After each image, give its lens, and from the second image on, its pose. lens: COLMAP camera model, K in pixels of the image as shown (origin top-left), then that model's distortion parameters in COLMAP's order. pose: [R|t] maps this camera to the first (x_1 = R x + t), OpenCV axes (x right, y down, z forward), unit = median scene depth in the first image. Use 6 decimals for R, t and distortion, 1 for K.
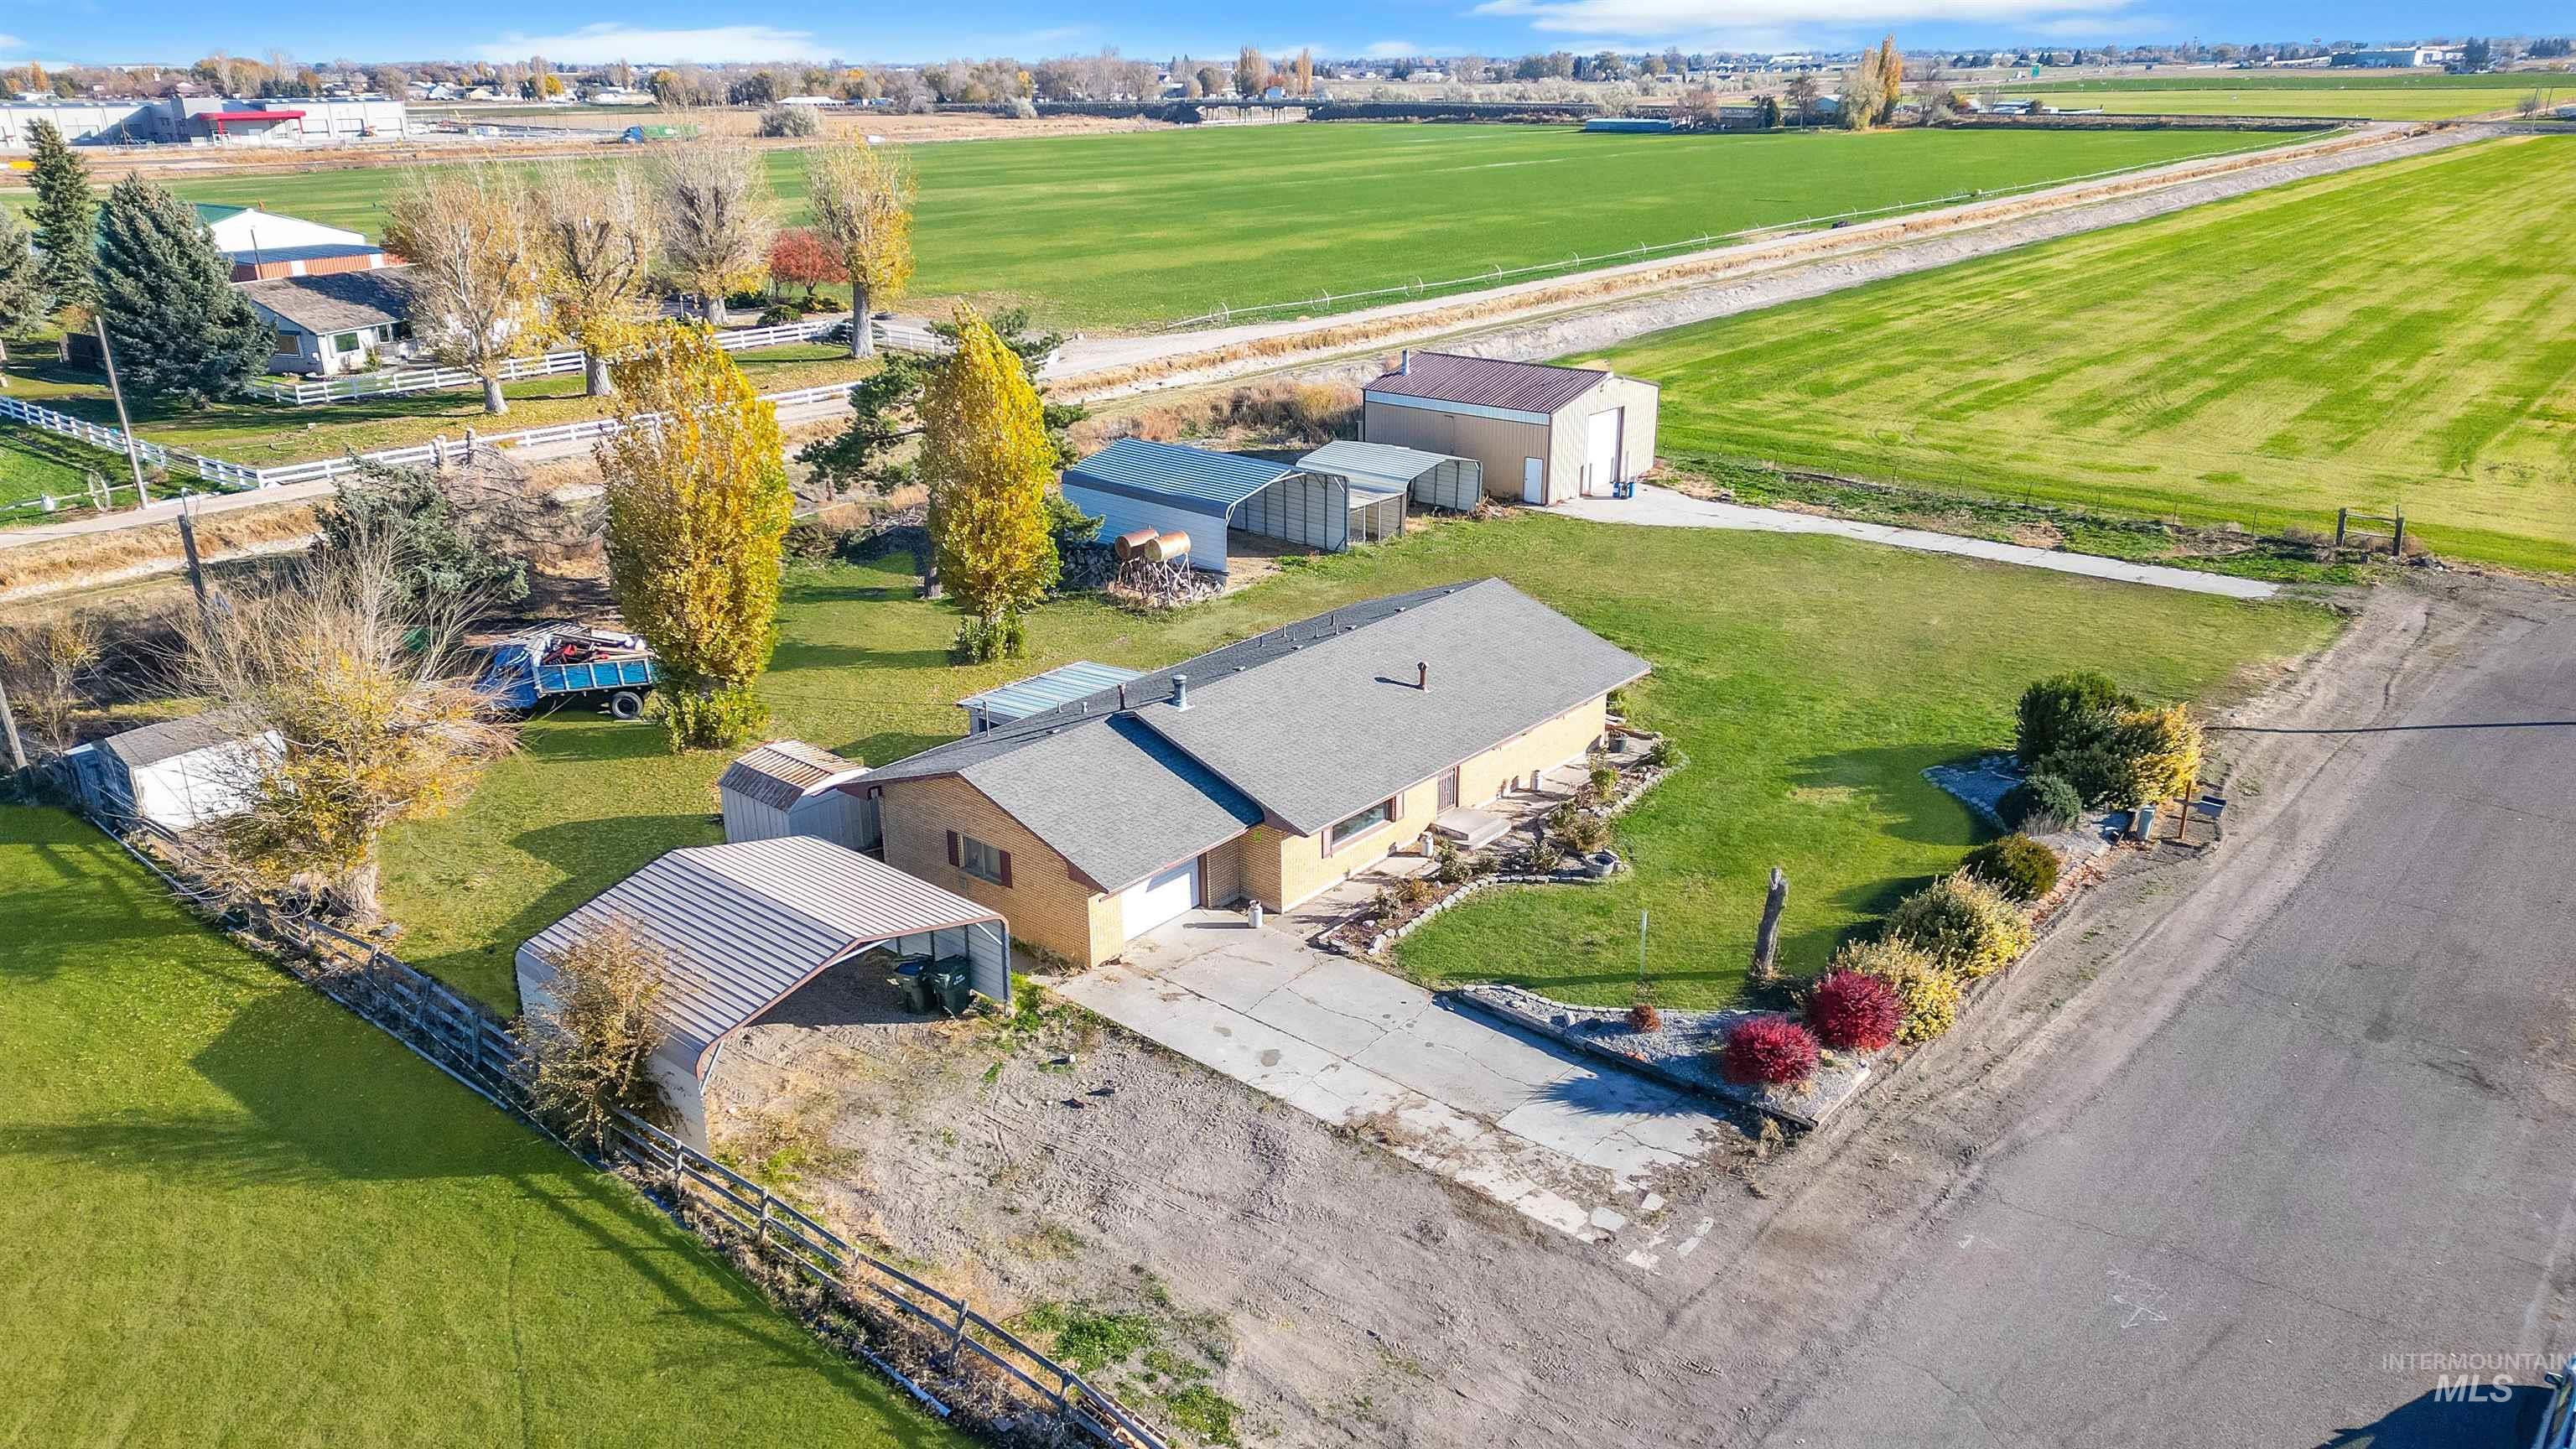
lens RADIAL K [[1787.2, 0, 1292.9], [0, 1787.2, 730.0], [0, 0, 1]] dist [0.082578, -0.075170]
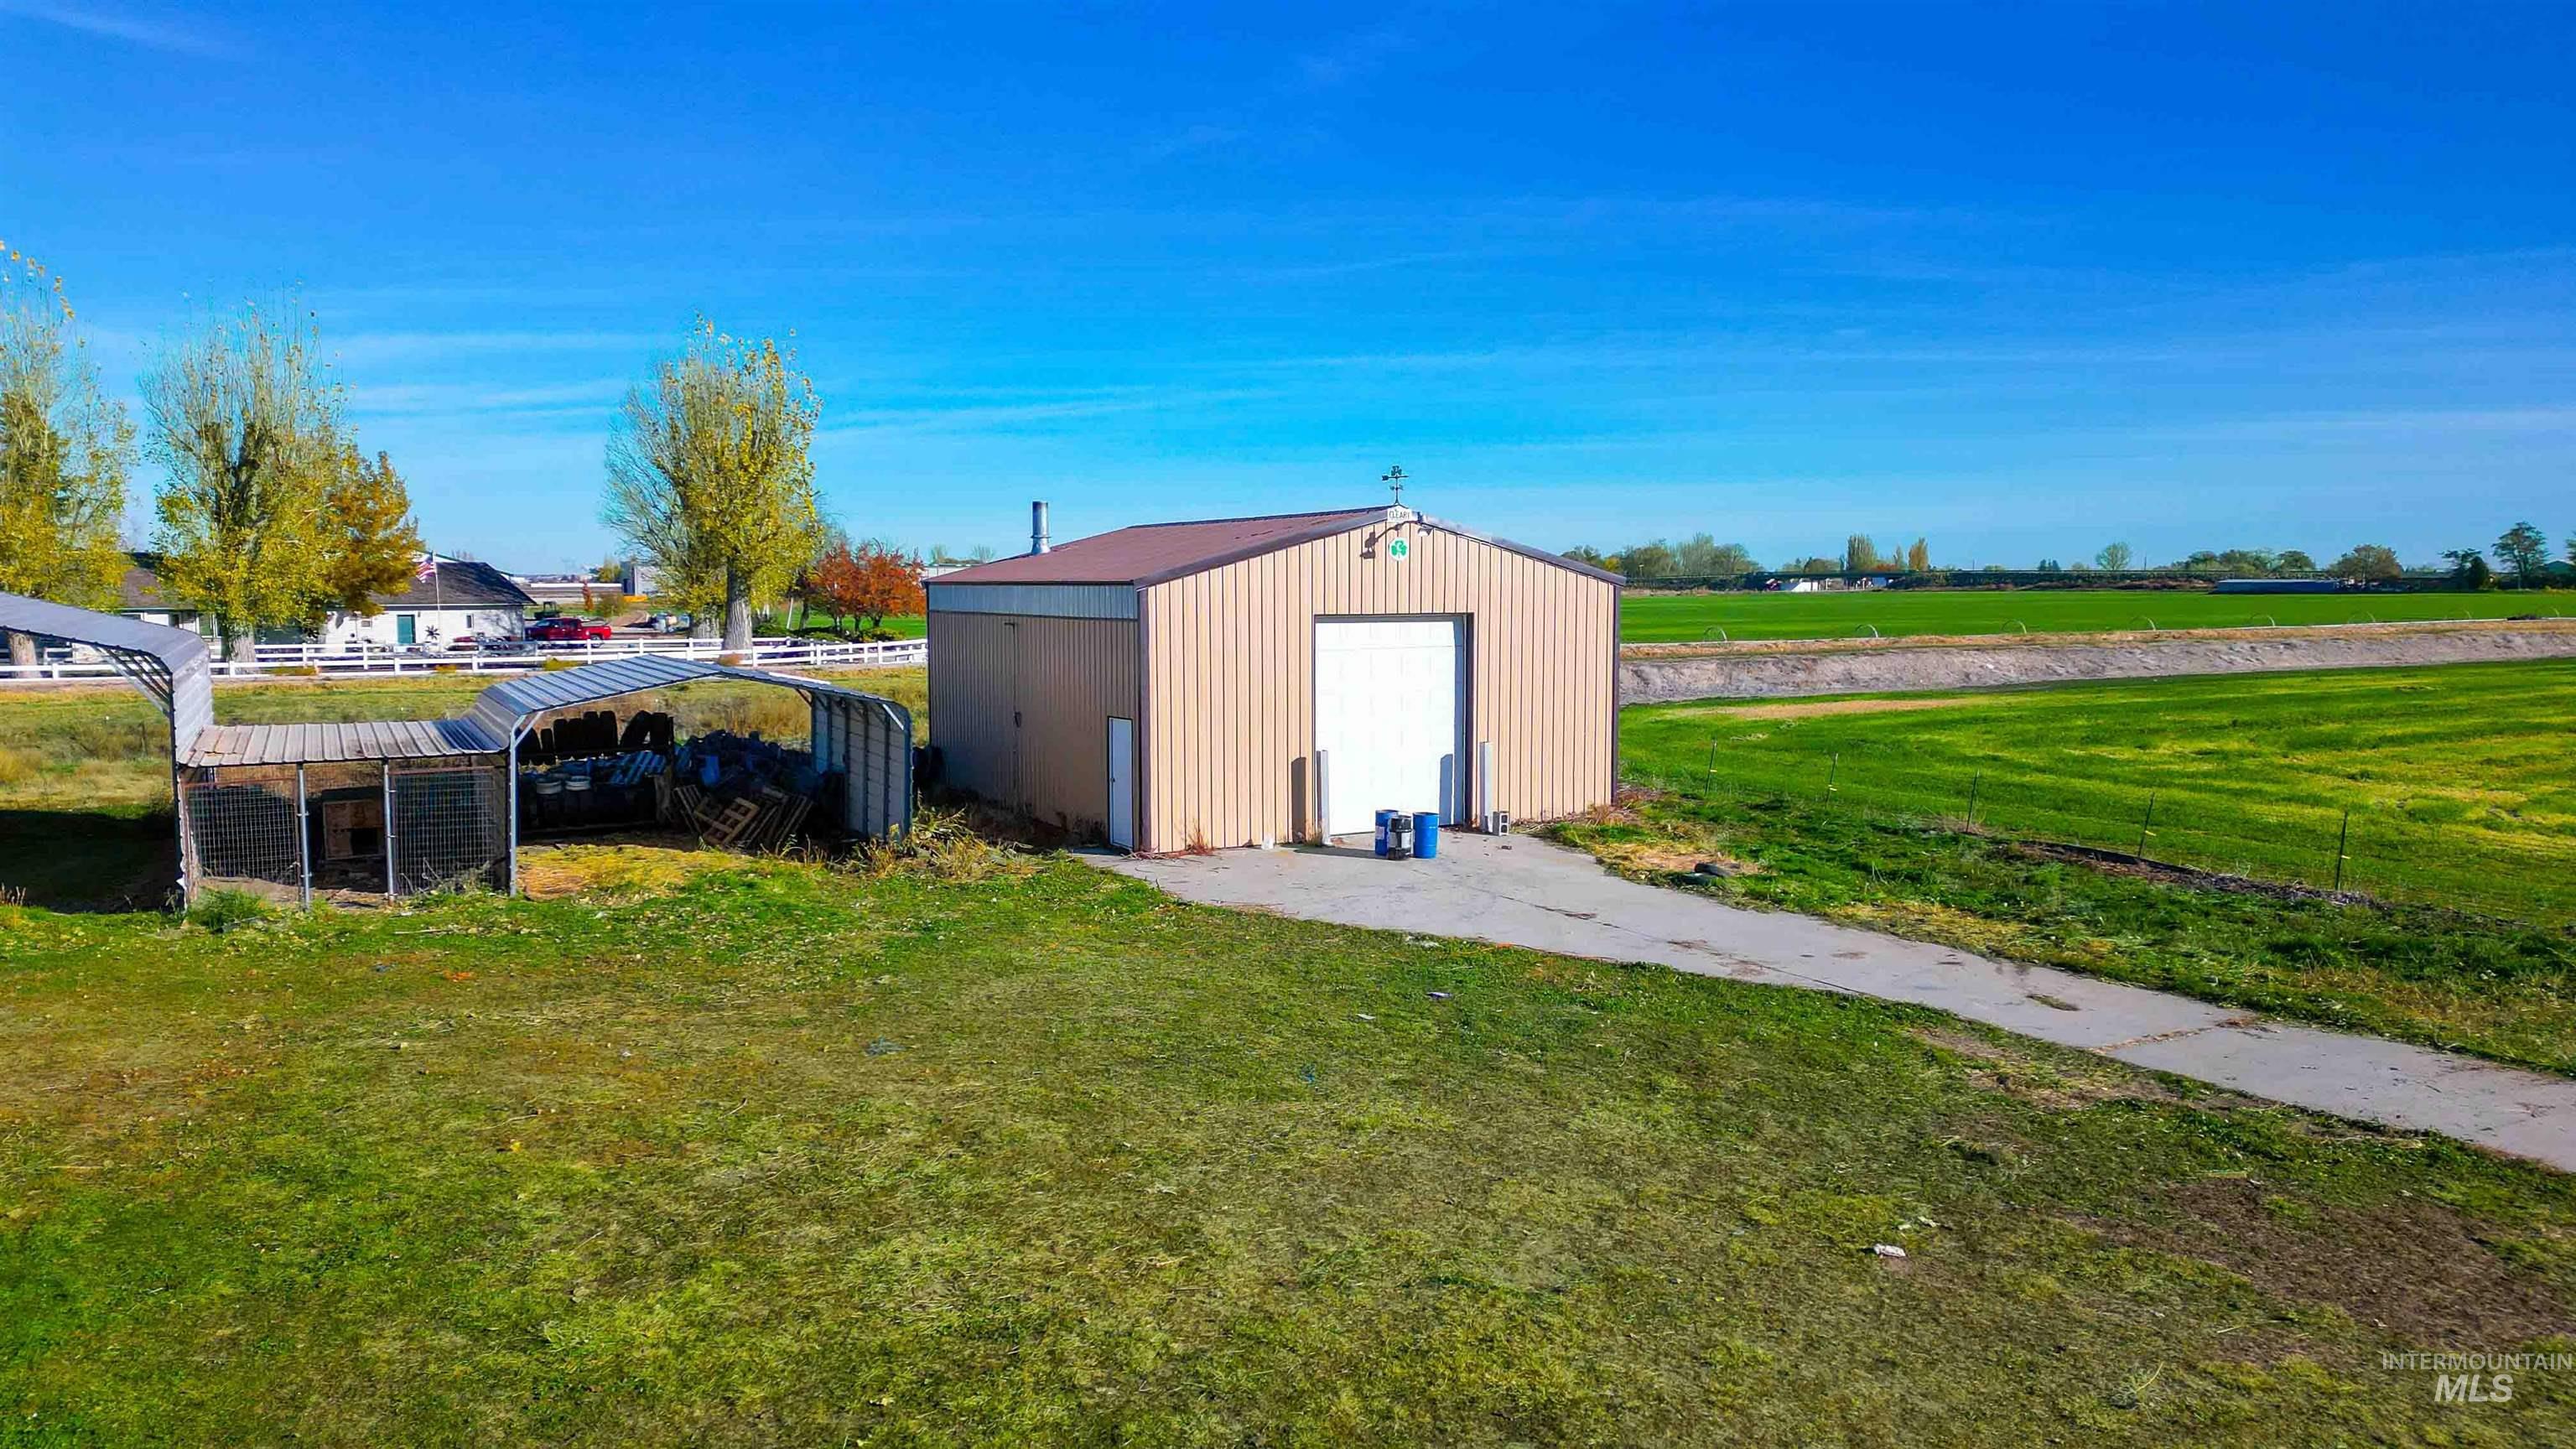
lens RADIAL K [[1786.3, 0, 1293.9], [0, 1786.3, 723.3], [0, 0, 1]] dist [0.113283, -0.128186]
pose [[0.940182, 0.036824, -0.338676, 0.526568], [-0.126925, 0.960429, -0.247923, -0.130404], [0.316145, 0.276079, 0.907652, 1.303580]]
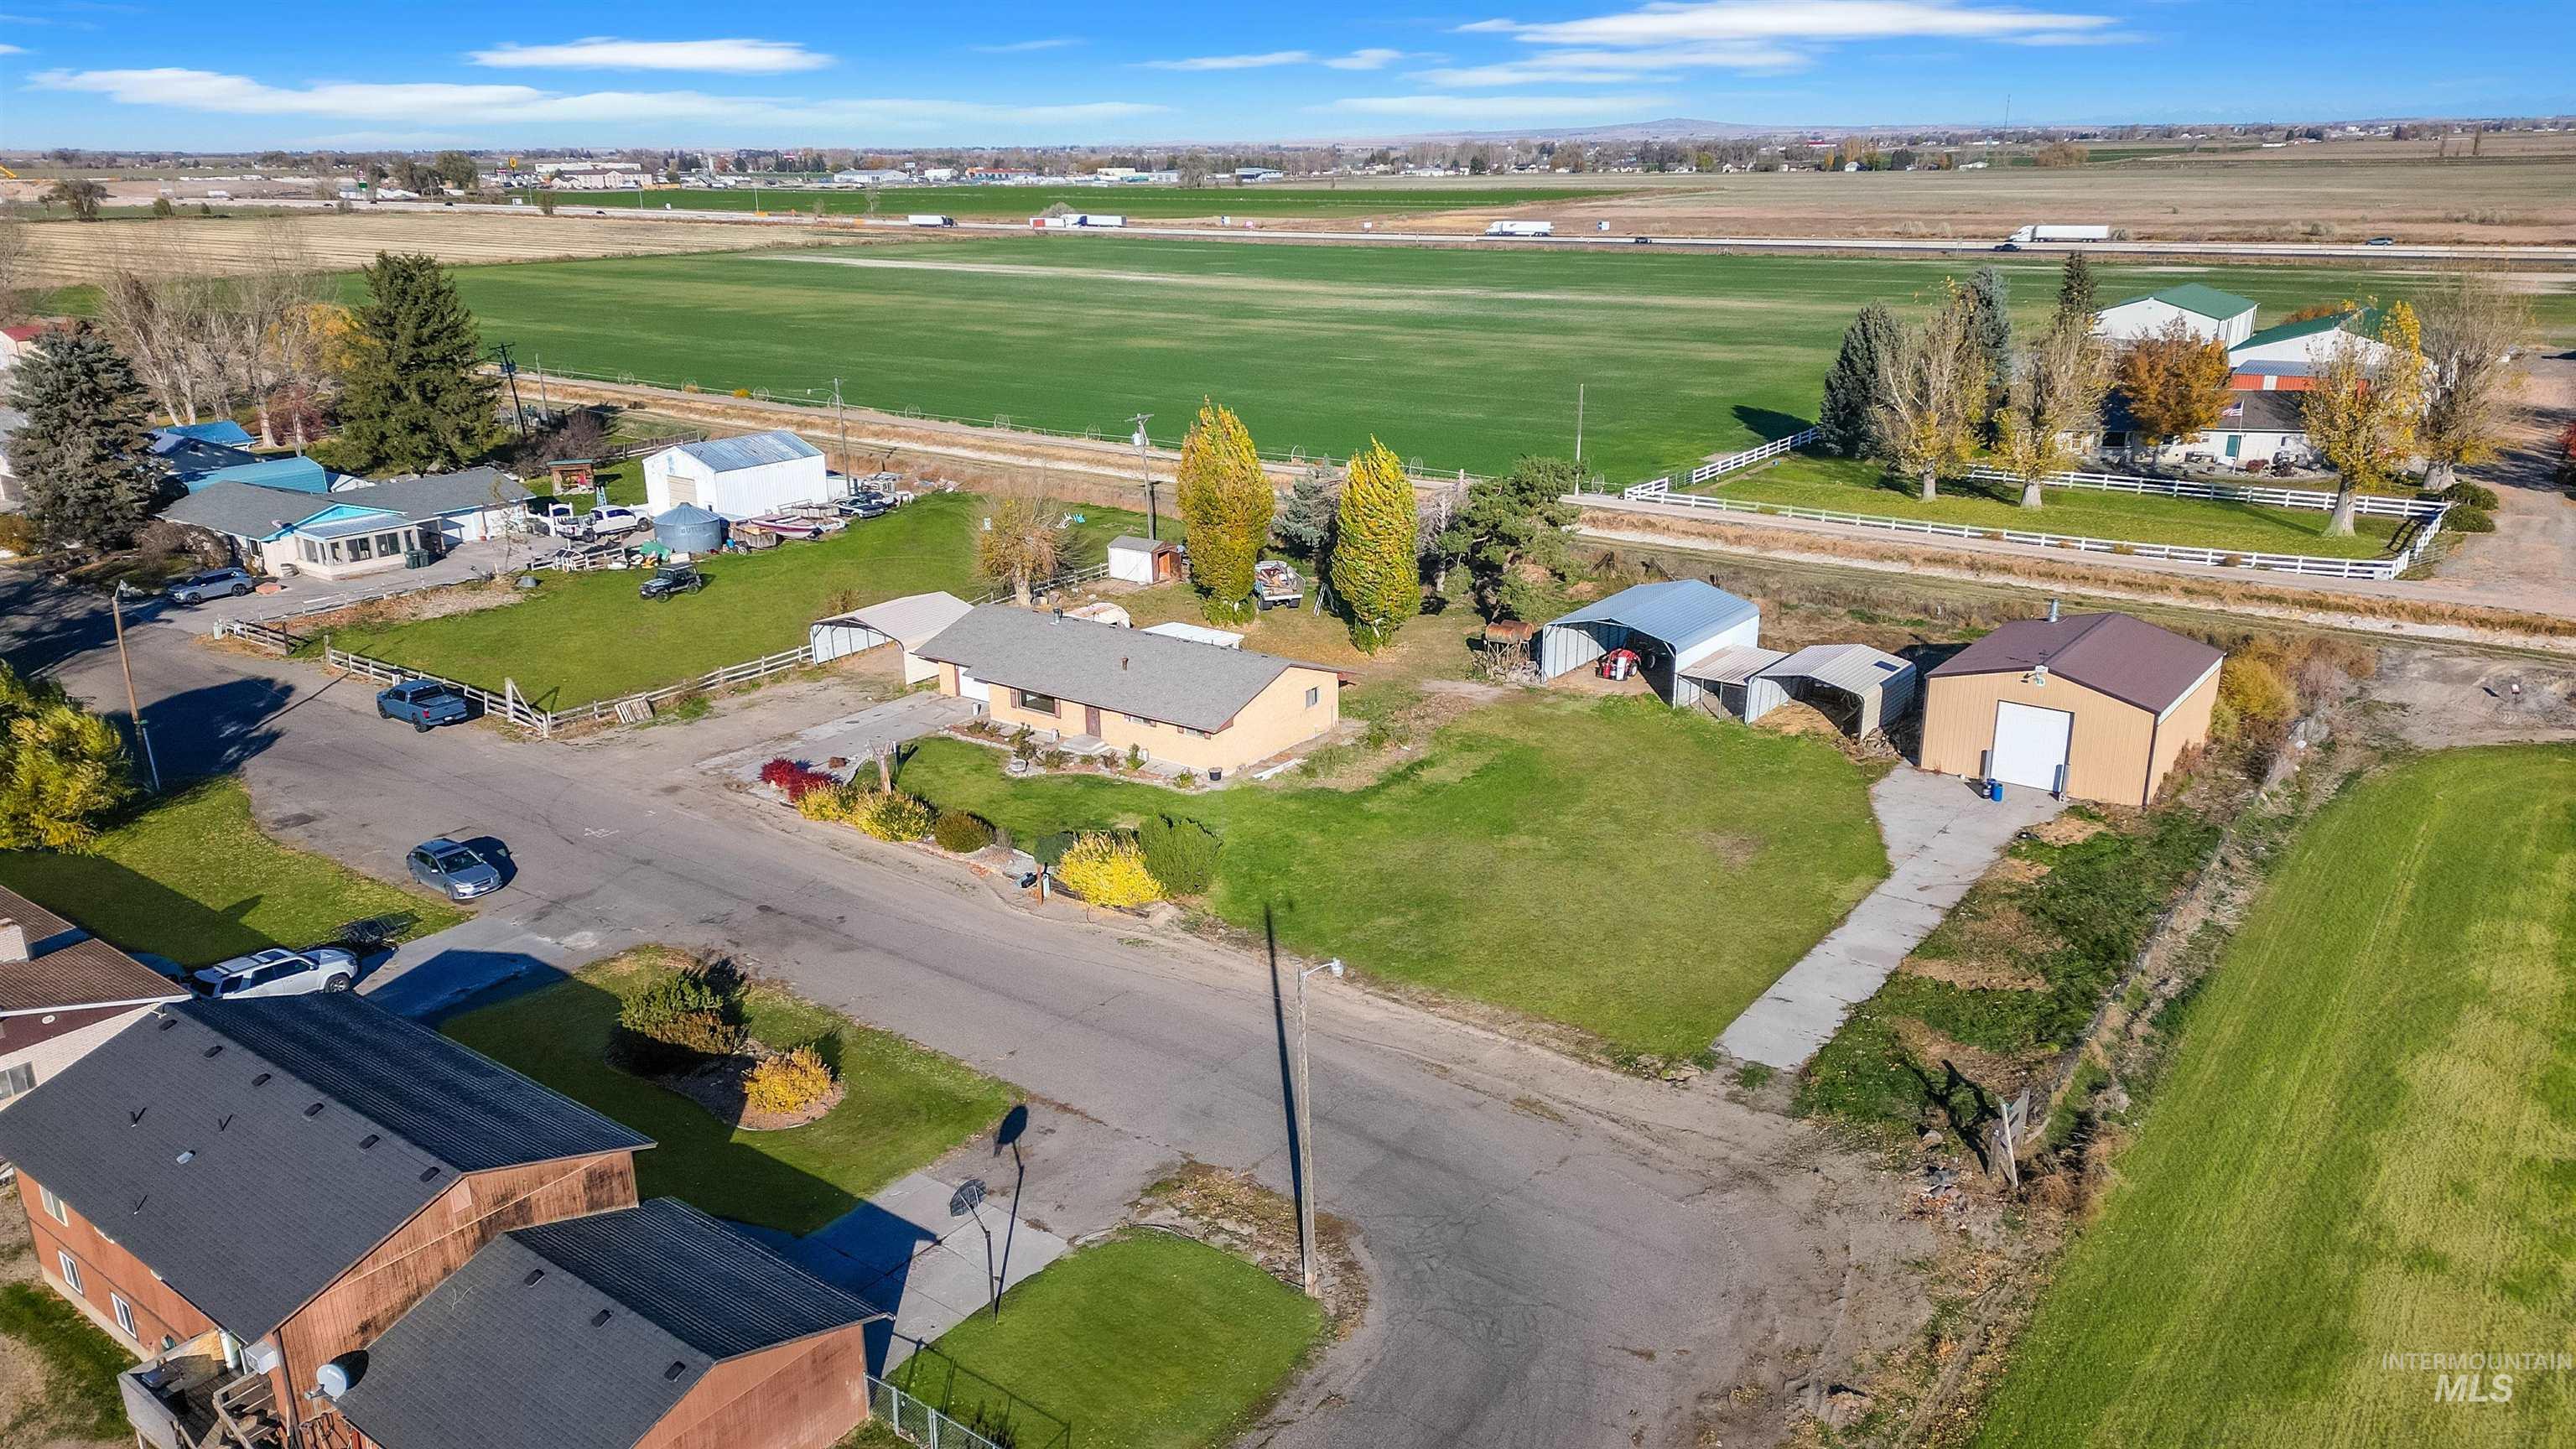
lens RADIAL K [[1787.2, 0, 1292.9], [0, 1787.2, 730.0], [0, 0, 1]] dist [0.082578, -0.075170]
pose [[0.064004, 0.318561, -0.945739, 1.917580], [-0.335184, 0.899491, 0.280299, -0.564623], [0.939976, 0.299057, 0.164347, 0.975122]]
